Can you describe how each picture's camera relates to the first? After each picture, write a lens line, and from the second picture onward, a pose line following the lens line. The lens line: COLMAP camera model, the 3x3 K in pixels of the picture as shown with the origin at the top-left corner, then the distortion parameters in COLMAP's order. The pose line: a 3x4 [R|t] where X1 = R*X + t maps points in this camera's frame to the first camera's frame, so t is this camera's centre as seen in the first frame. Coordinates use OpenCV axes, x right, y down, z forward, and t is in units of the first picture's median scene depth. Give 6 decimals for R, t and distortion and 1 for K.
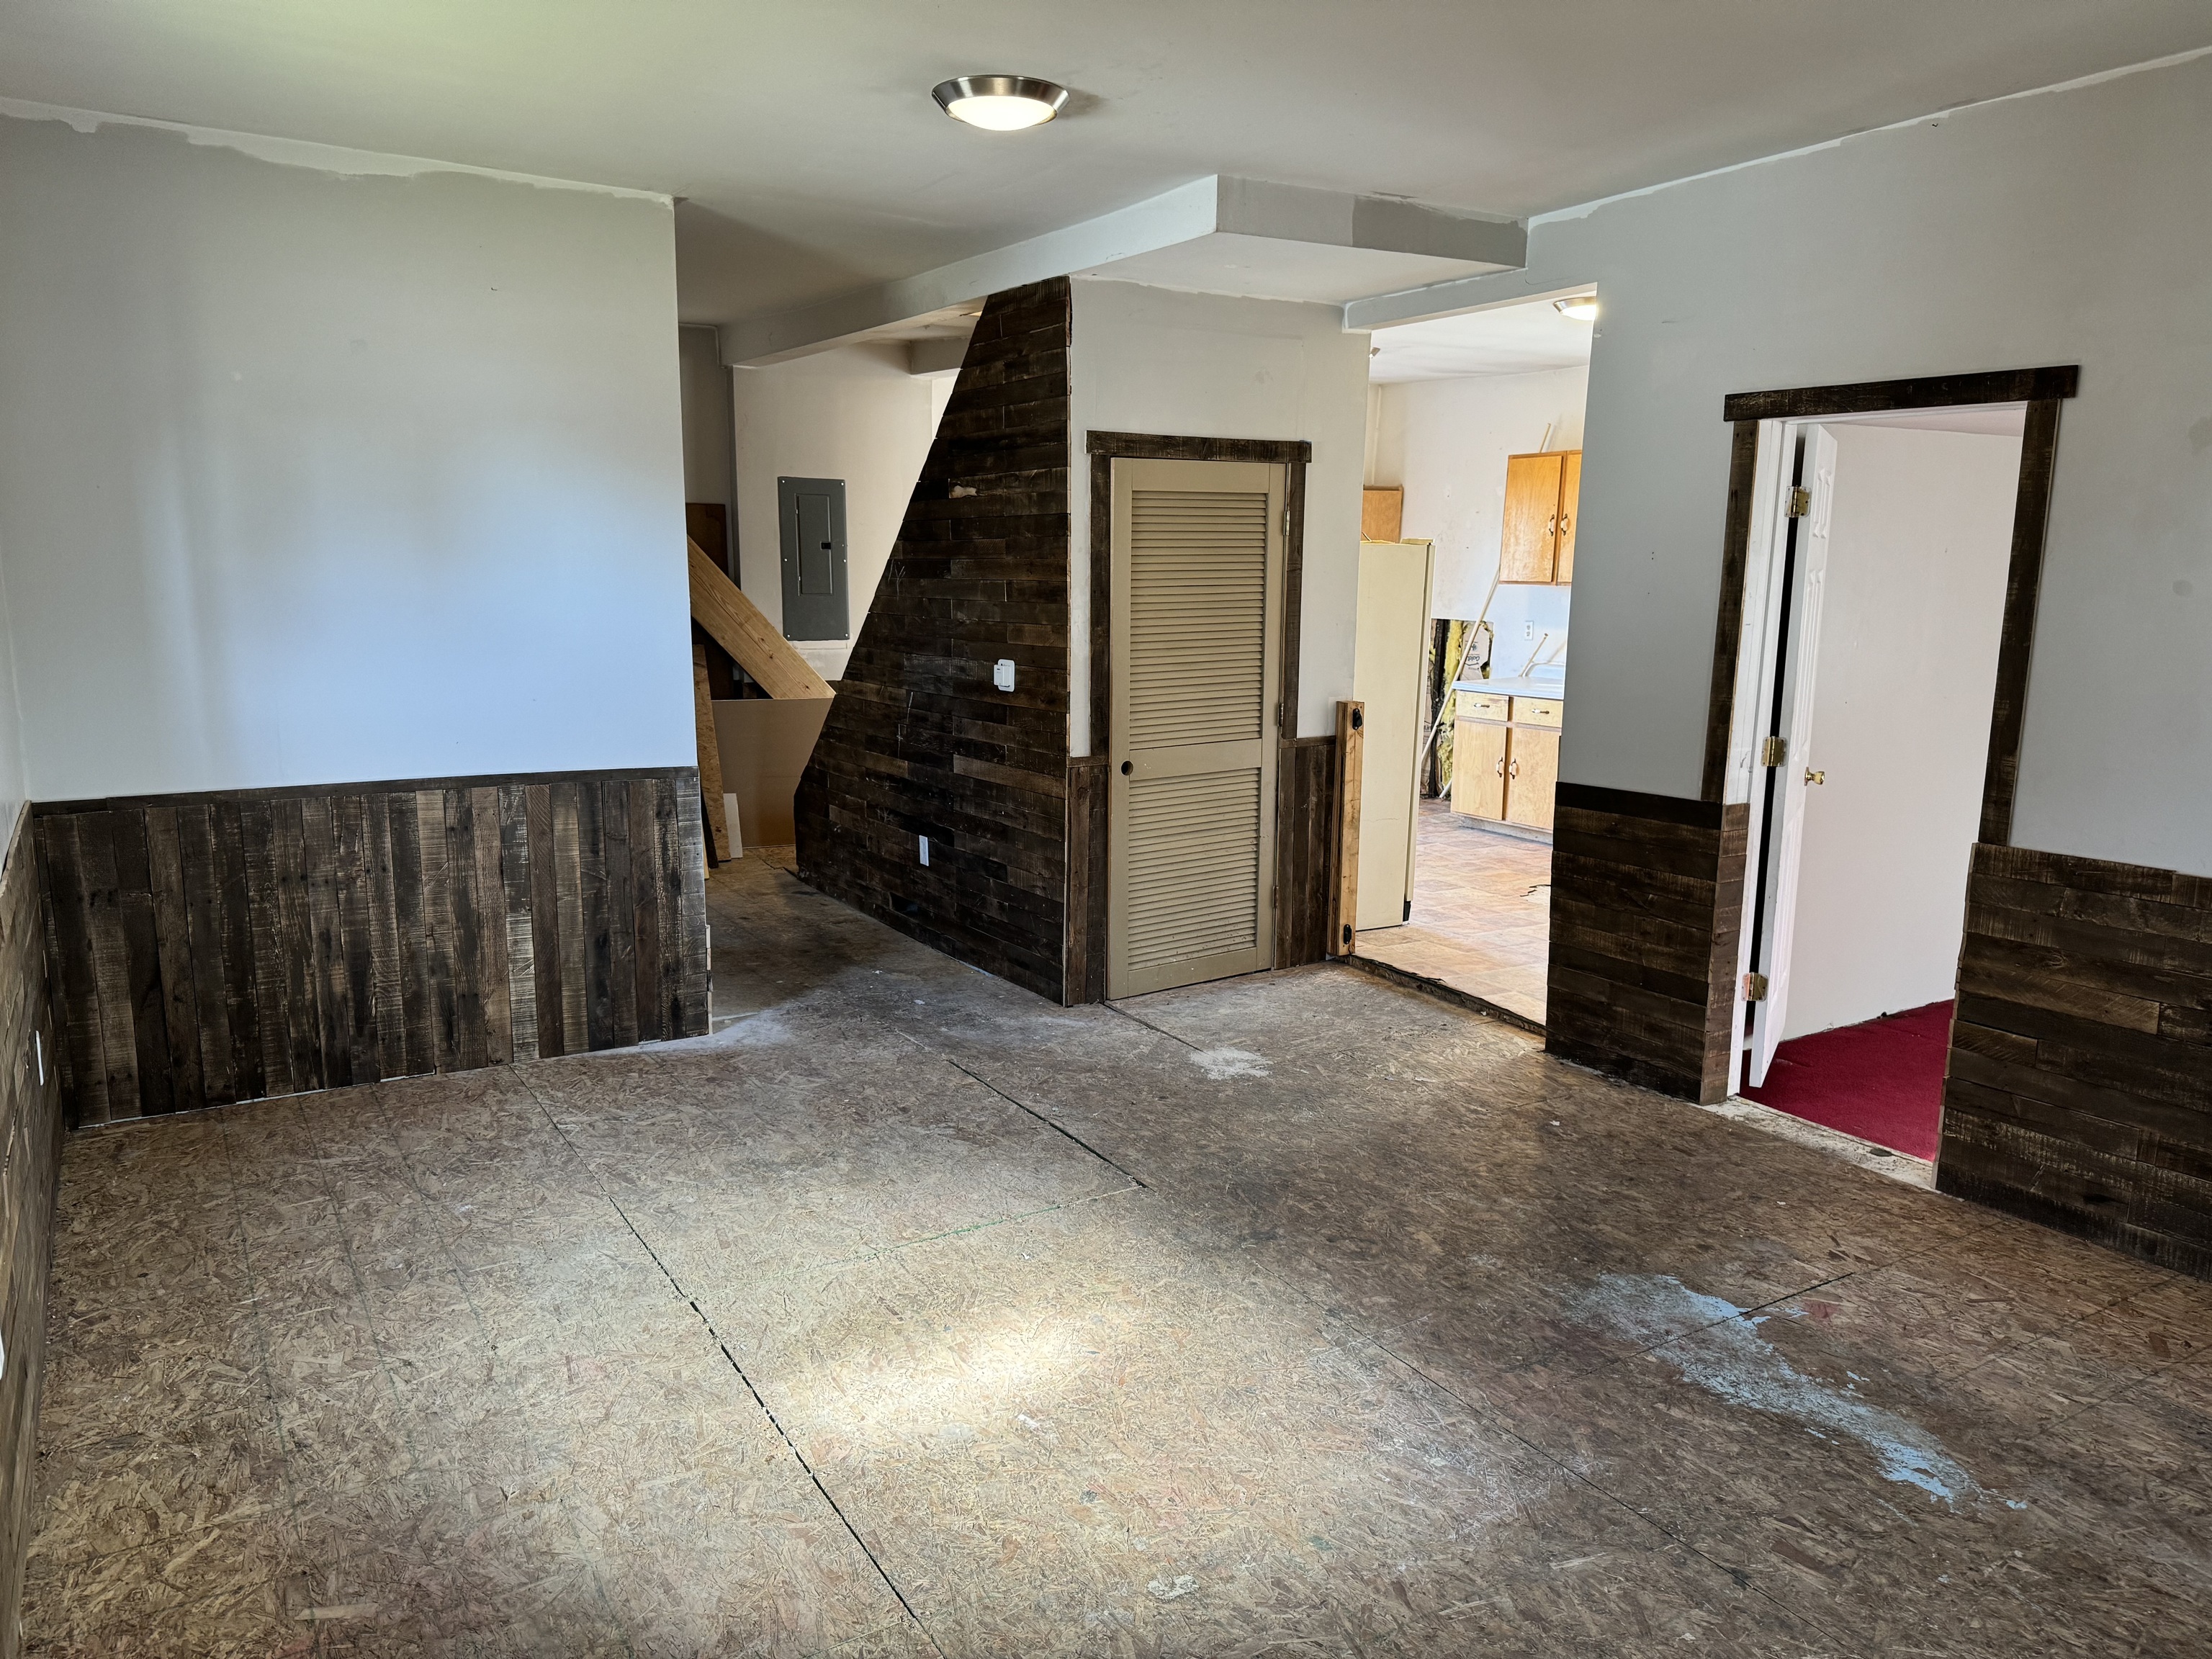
lens RADIAL K [[1533.0, 0, 1107.7], [0, 1533.0, 844.3], [0, 0, 1]] dist [0.082048, -0.099994]
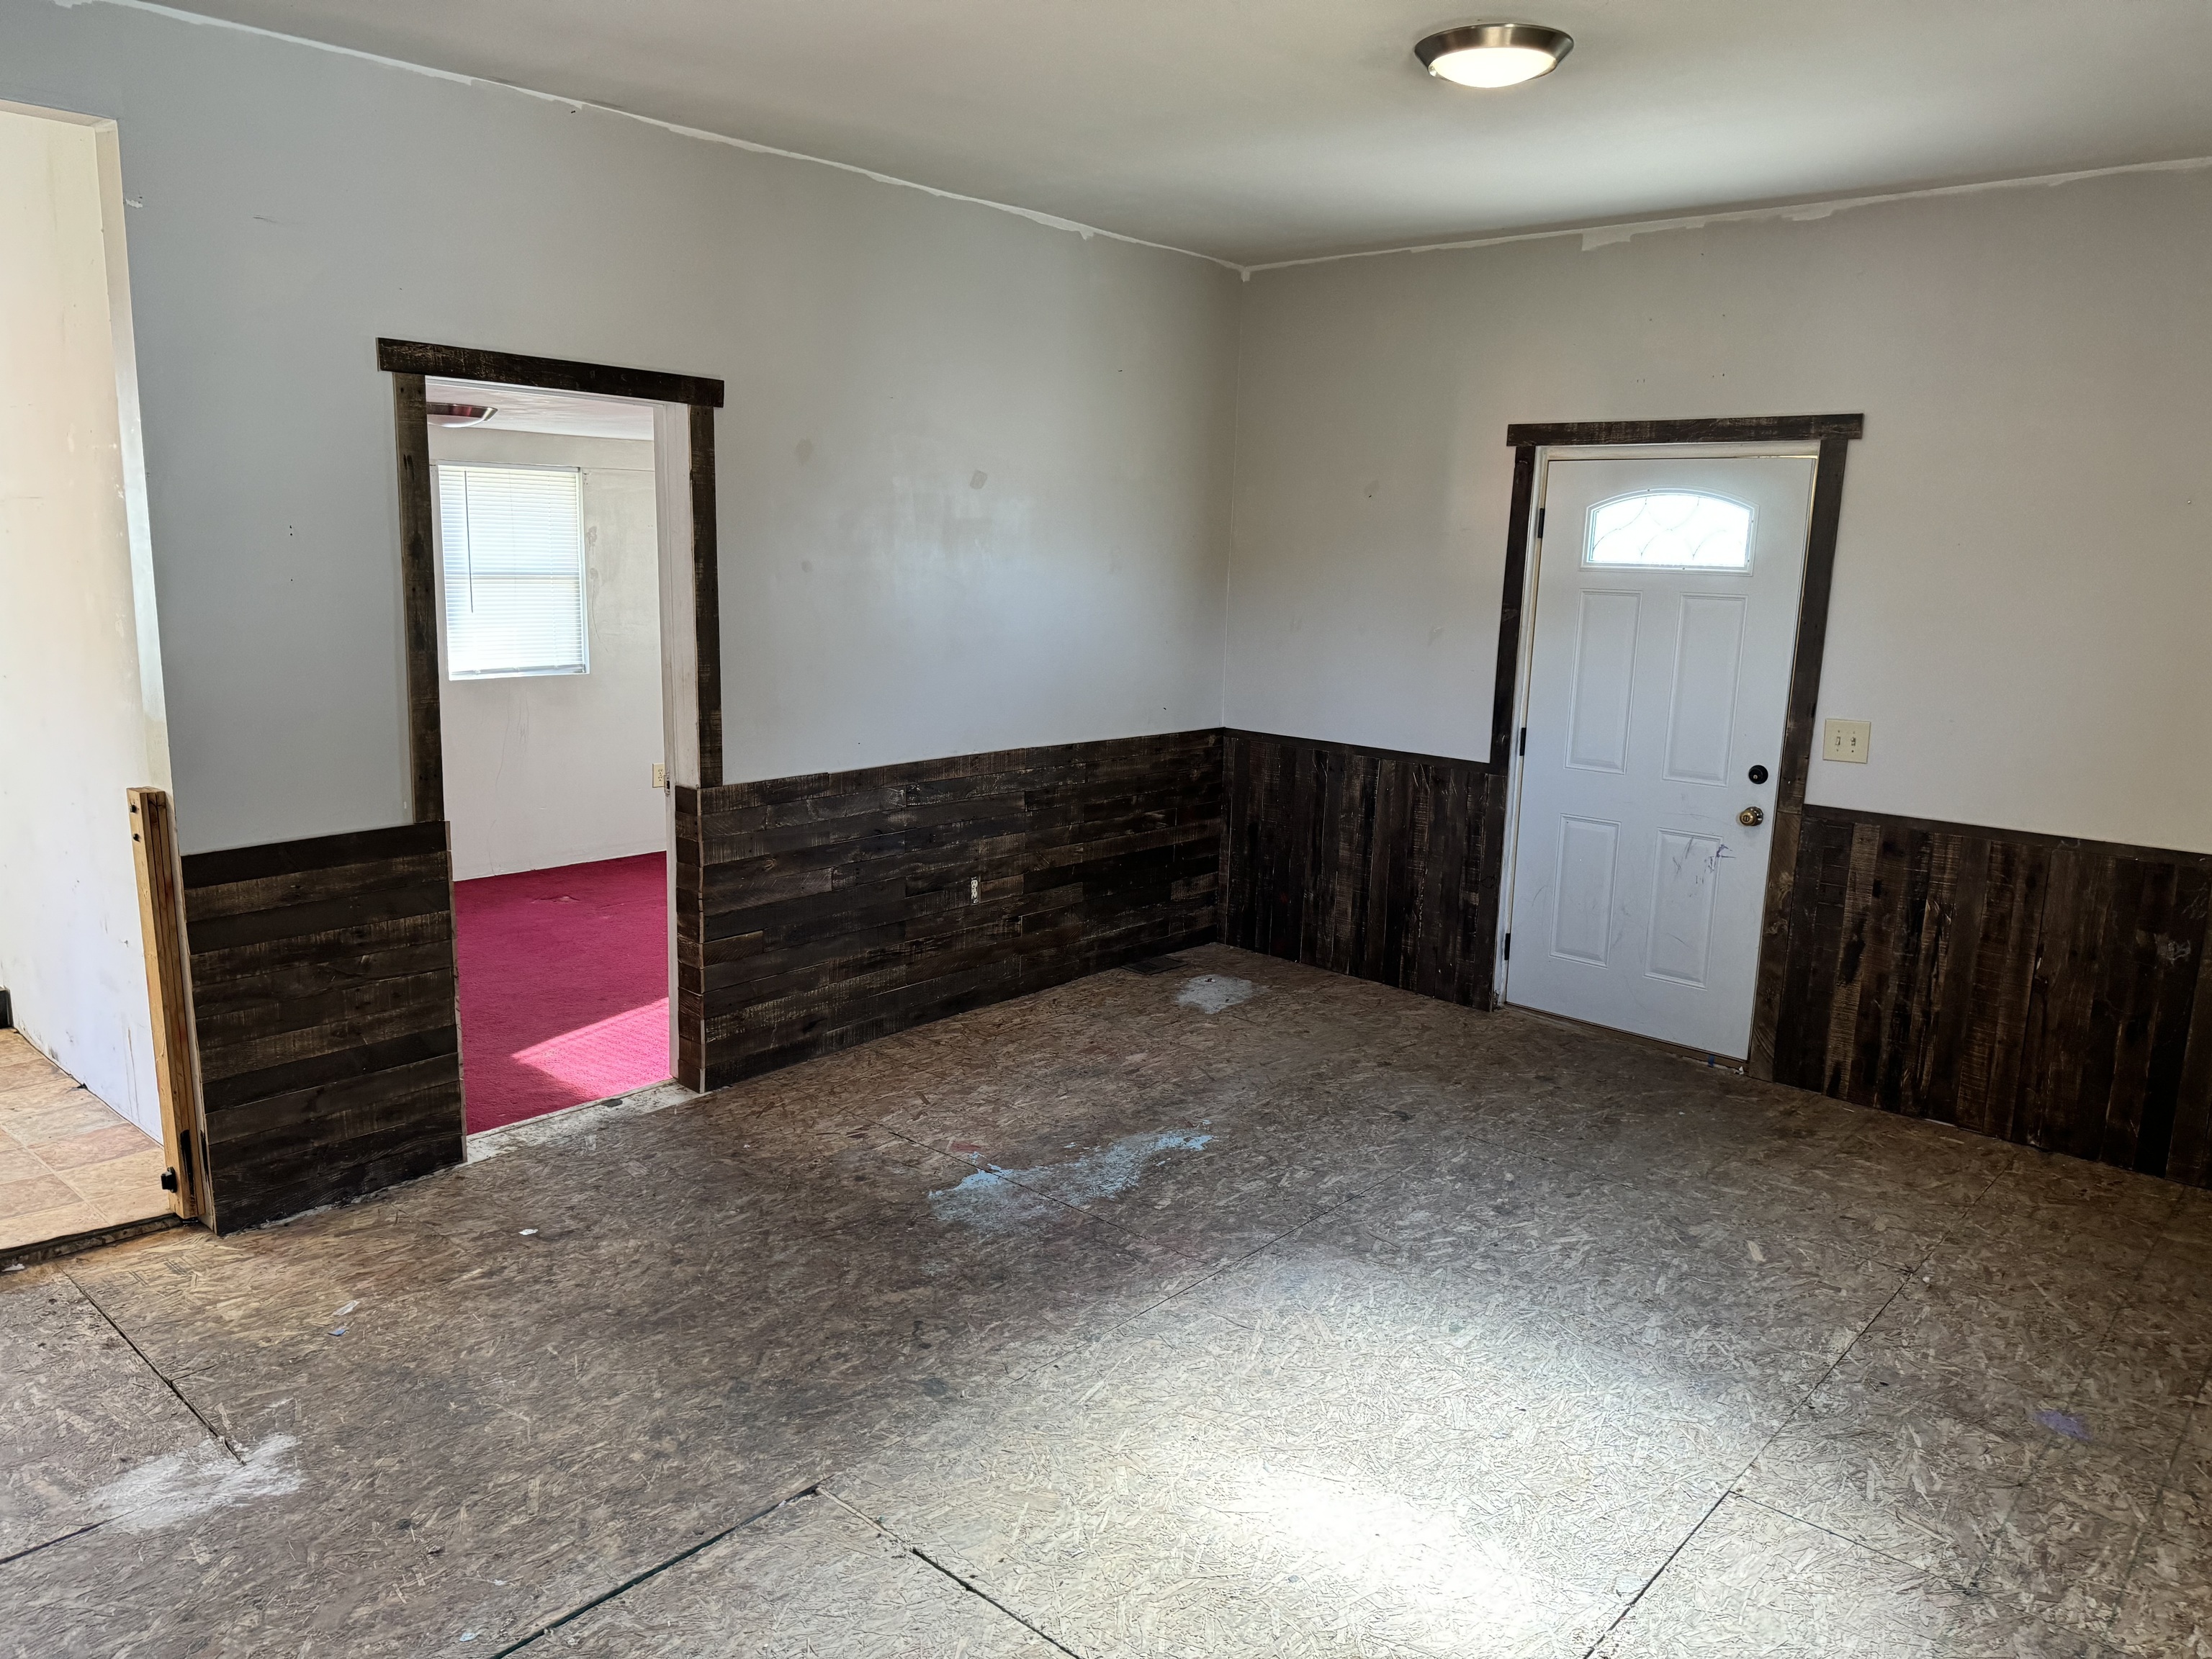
lens RADIAL K [[1533.0, 0, 1110.5], [0, 1533.0, 843.5], [0, 0, 1]] dist [0.082048, -0.099994]
pose [[-0.295346, -0.203800, 0.933400, -0.443033], [0.142162, 0.956732, 0.253877, -0.152508], [-0.944754, 0.207676, -0.253594, 0.734492]]
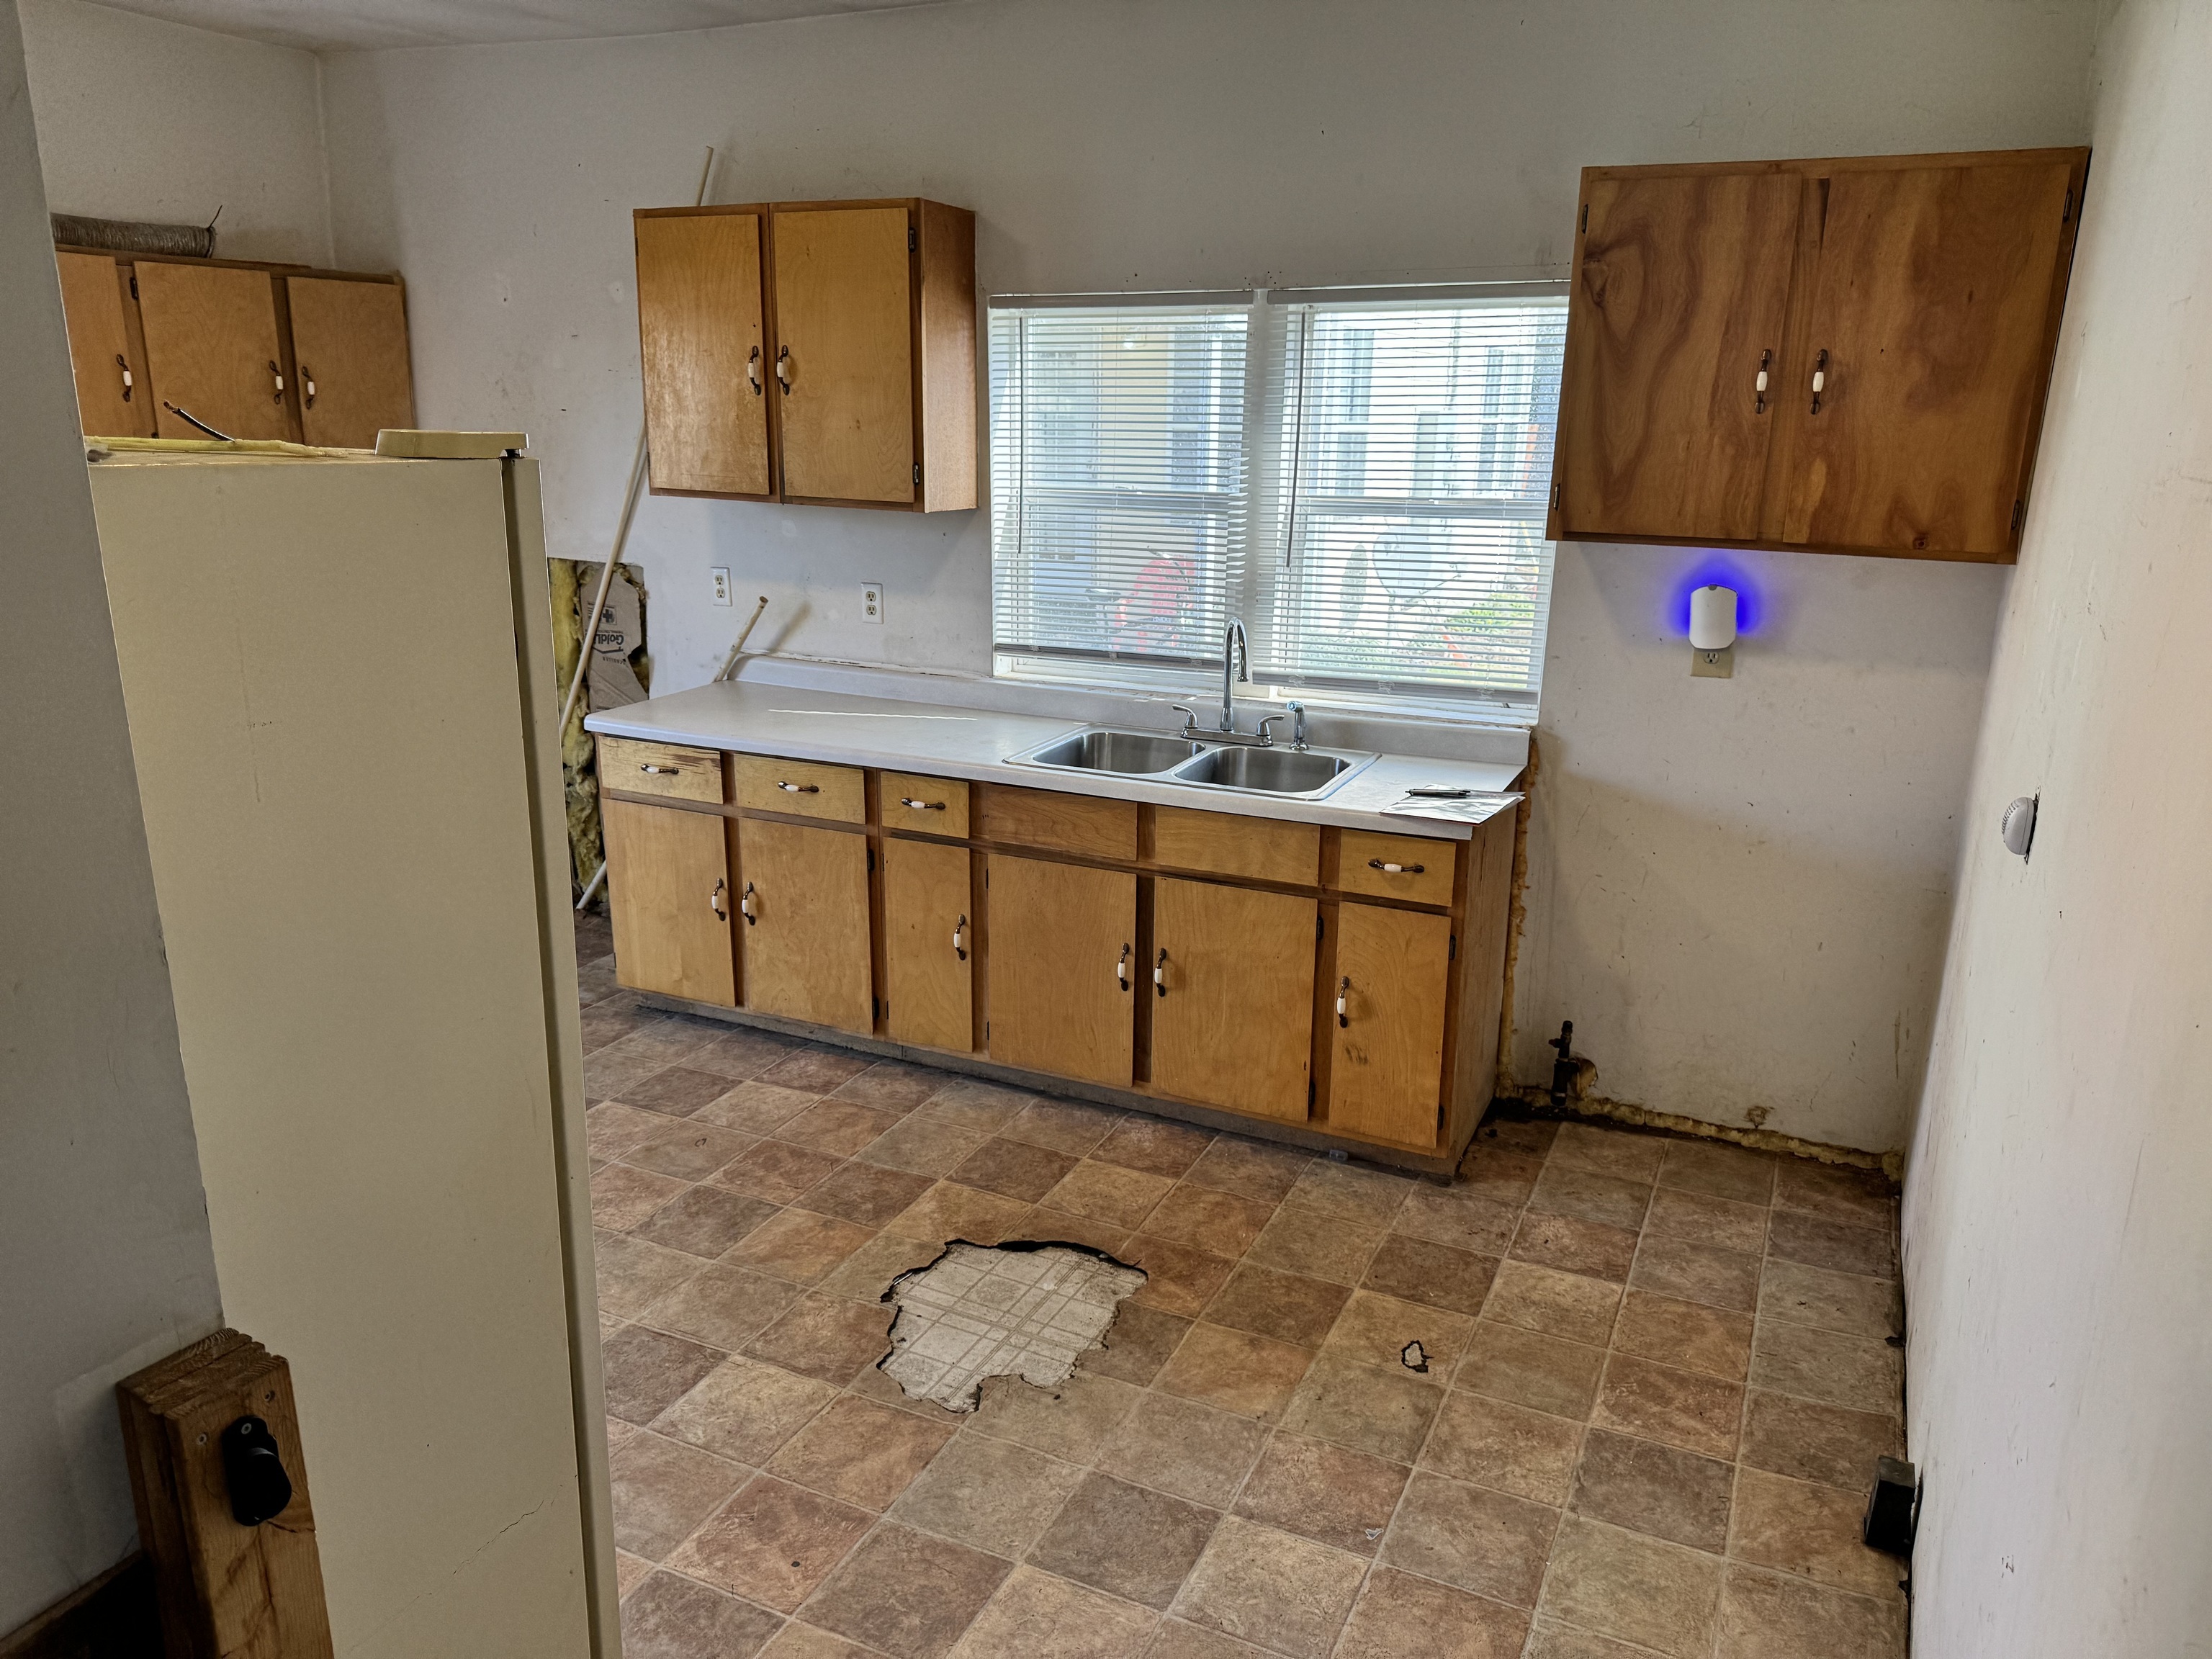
lens RADIAL K [[1533.0, 0, 1123.9], [0, 1533.0, 850.5], [0, 0, 1]] dist [0.082048, -0.099994]
pose [[0.832194, -0.150567, 0.533651, 0.179206], [0.095351, 0.986949, 0.129768, -0.186678], [-0.546225, -0.057108, 0.835690, 0.888733]]
